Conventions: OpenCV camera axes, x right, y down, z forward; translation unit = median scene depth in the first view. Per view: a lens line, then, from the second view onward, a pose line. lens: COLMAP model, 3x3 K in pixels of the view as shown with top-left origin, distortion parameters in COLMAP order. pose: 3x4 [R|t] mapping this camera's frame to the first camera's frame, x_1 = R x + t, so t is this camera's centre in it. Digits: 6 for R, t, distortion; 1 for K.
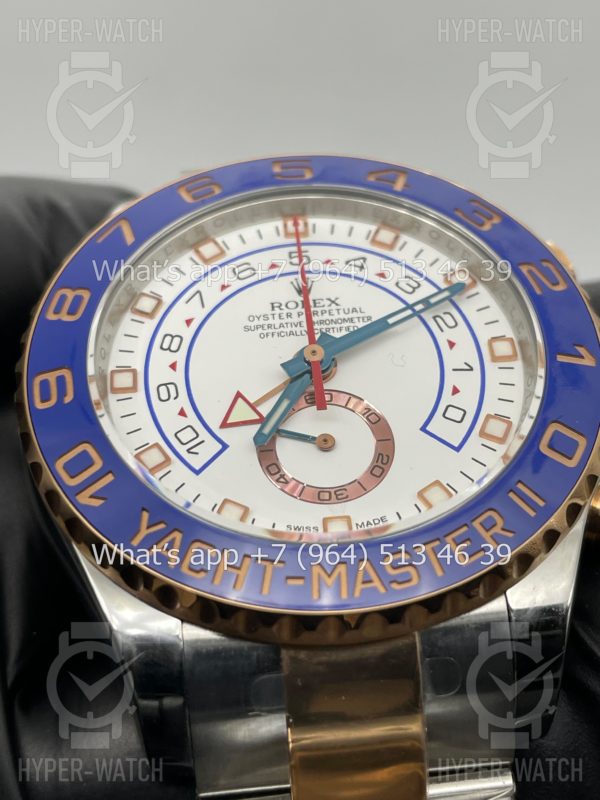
lens RADIAL K [[1265.2, 0, 300.6], [0, 1265.2, 392.2], [0, 0, 1]] dist [0.065074, 0.000000]
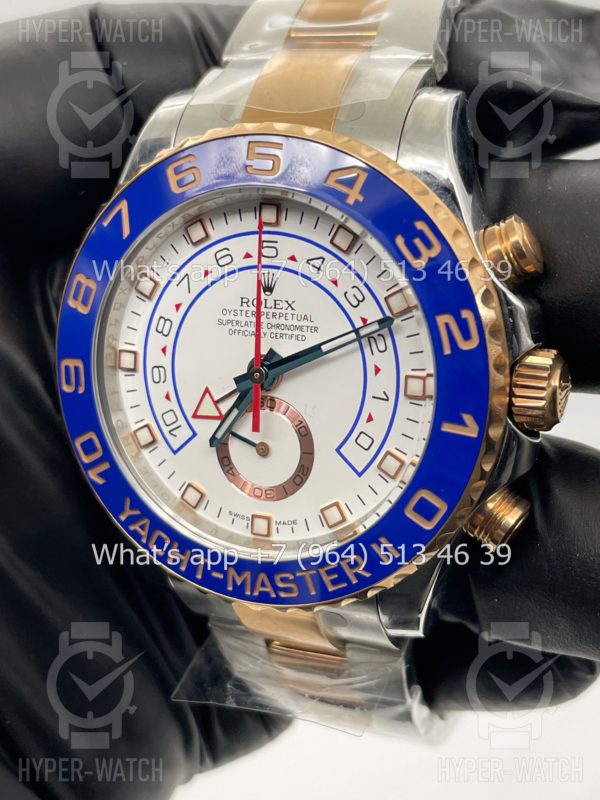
lens RADIAL K [[1265.2, 0, 299.4], [0, 1265.2, 393.2], [0, 0, 1]] dist [0.065074, 0.000000]
pose [[0.911041, 0.194355, -0.363635, 0.484452], [0.131630, 0.698686, 0.703215, -0.853702], [0.390740, -0.688523, 0.610949, 0.261605]]
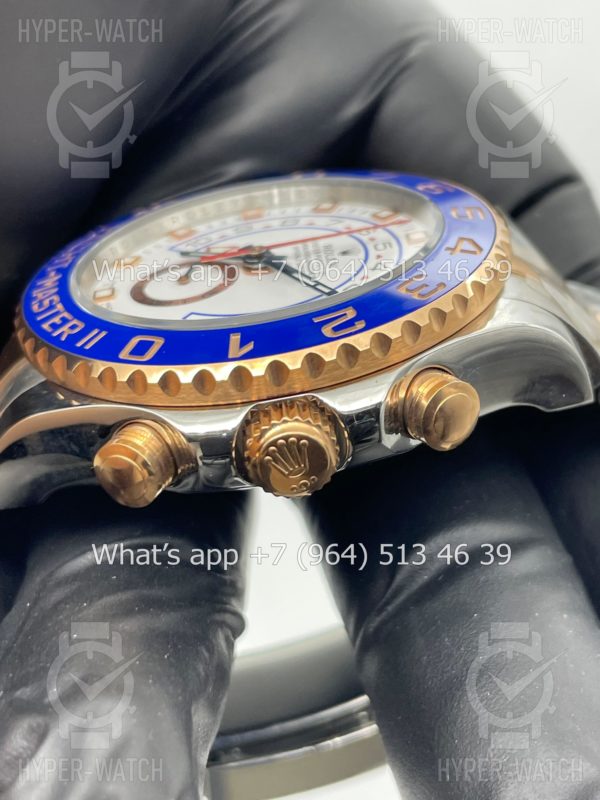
lens RADIAL K [[1265.2, 0, 305.0], [0, 1265.2, 398.1], [0, 0, 1]] dist [0.065074, 0.000000]
pose [[-0.009584, 0.481715, -0.876276, 1.123631], [-0.697545, 0.624668, 0.351028, -0.394876], [0.716477, 0.614606, 0.330031, 0.710021]]
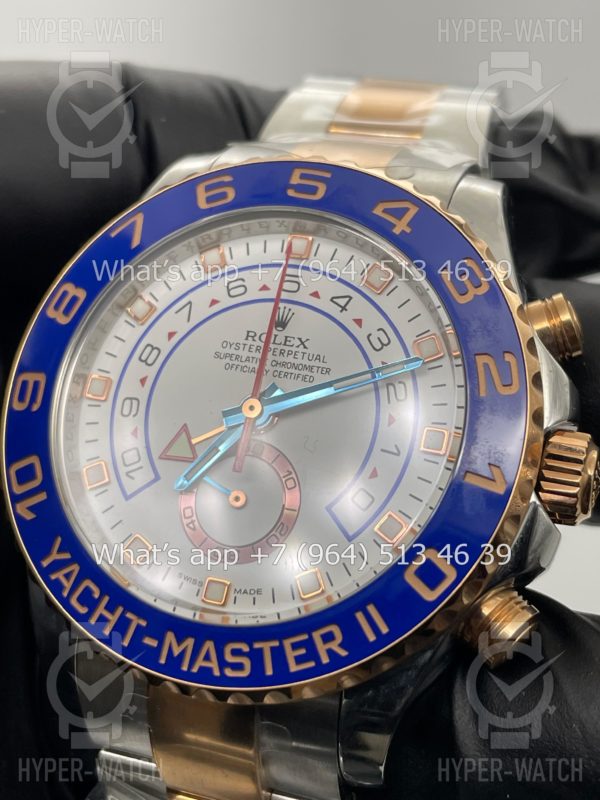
lens RADIAL K [[1265.2, 0, 304.7], [0, 1265.2, 377.8], [0, 0, 1]] dist [0.065074, 0.000000]
pose [[0.912584, 0.236245, -0.333734, 0.390995], [-0.100222, 0.920538, 0.377579, -0.450235], [0.396416, -0.311125, 0.863745, 0.114379]]
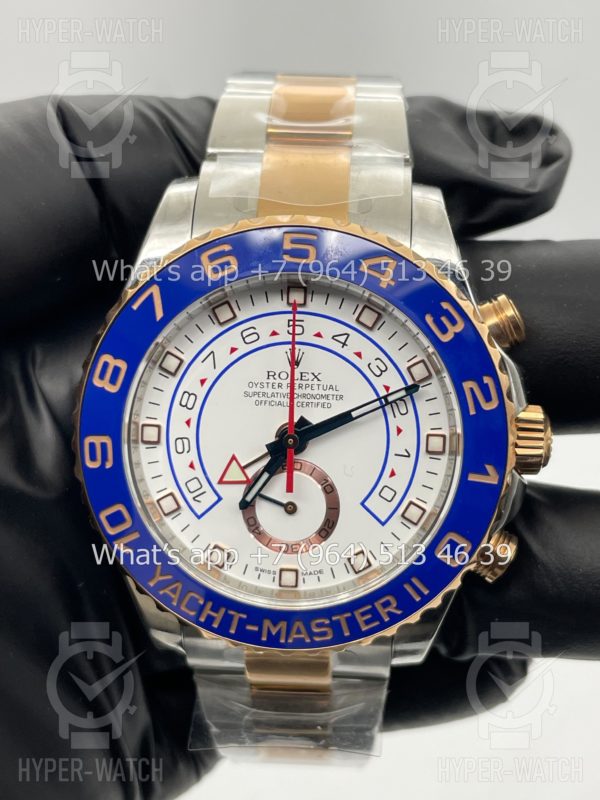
lens RADIAL K [[1265.2, 0, 299.3], [0, 1265.2, 375.7], [0, 0, 1]] dist [0.065074, 0.000000]
pose [[0.989810, 0.137623, -0.036564, 0.057906], [-0.075449, 0.724633, 0.684992, -0.984437], [0.120766, -0.675253, 0.727632, 0.074984]]
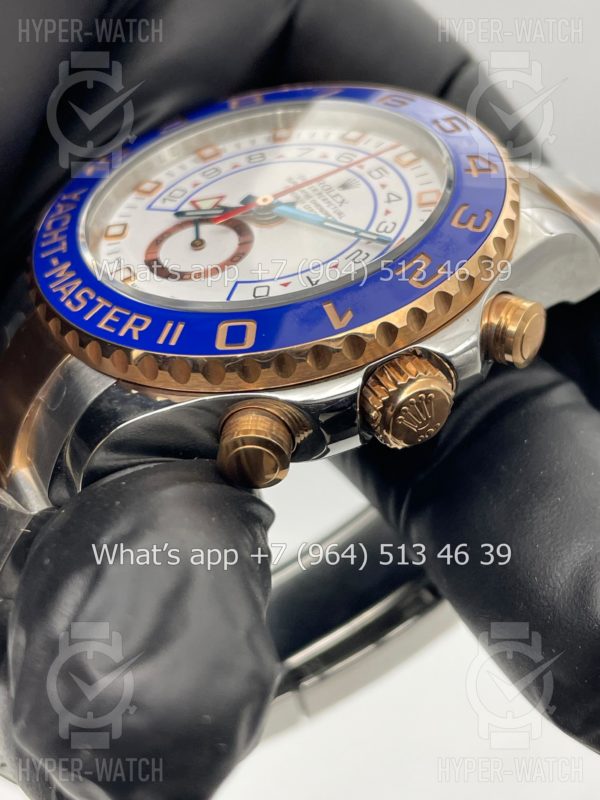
lens RADIAL K [[1265.2, 0, 302.4], [0, 1265.2, 396.7], [0, 0, 1]] dist [0.065074, 0.000000]
pose [[0.339491, 0.570550, -0.747809, 1.015495], [-0.641143, 0.722087, 0.259858, -0.229127], [0.688245, 0.391233, 0.610946, 0.357040]]
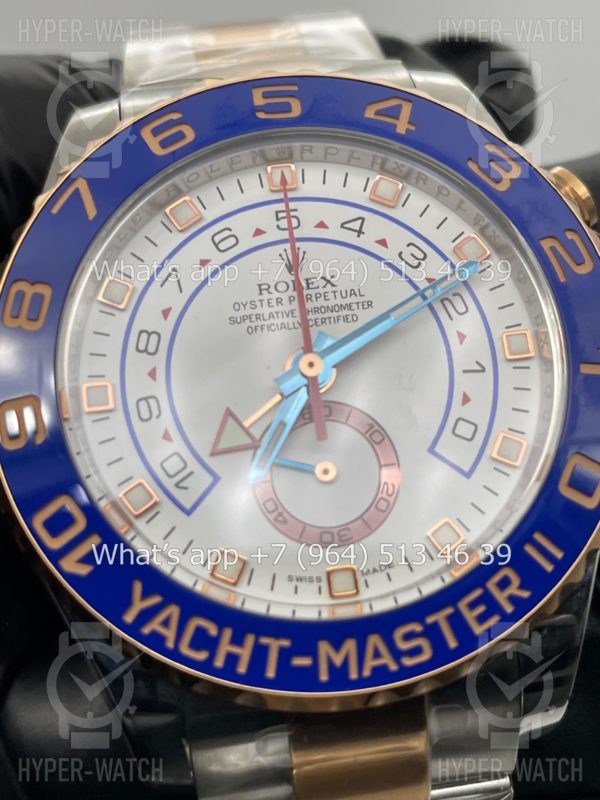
lens RADIAL K [[1265.2, 0, 296.6], [0, 1265.2, 400.7], [0, 0, 1]] dist [0.065074, 0.000000]
pose [[0.998463, -0.023777, 0.050070, -0.044362], [0.004099, 0.932521, 0.361092, -0.325837], [-0.055277, -0.360331, 0.931185, 0.157363]]
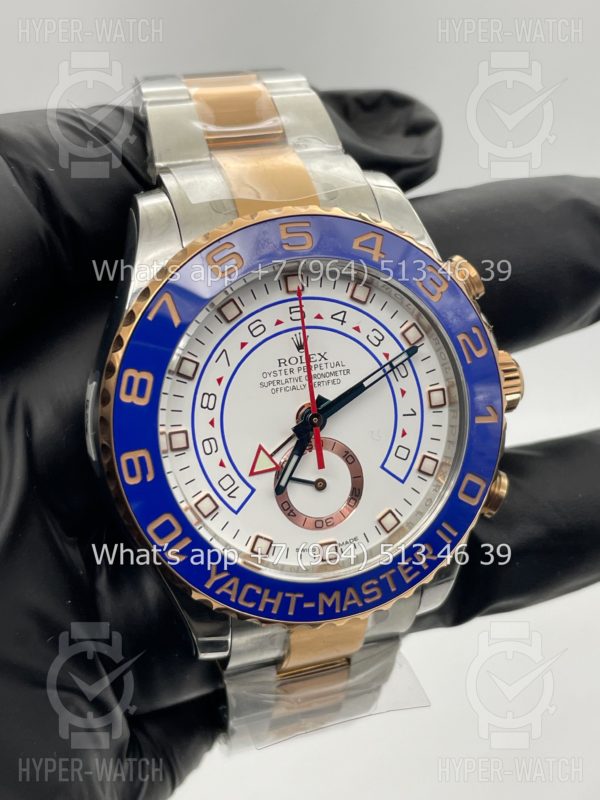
lens RADIAL K [[1265.2, 0, 304.2], [0, 1265.2, 386.2], [0, 0, 1]] dist [0.065074, 0.000000]
pose [[0.957971, -0.044372, 0.283412, -0.392215], [-0.147427, 0.771357, 0.619091, -0.915137], [-0.246083, -0.634854, 0.732396, -0.000590]]
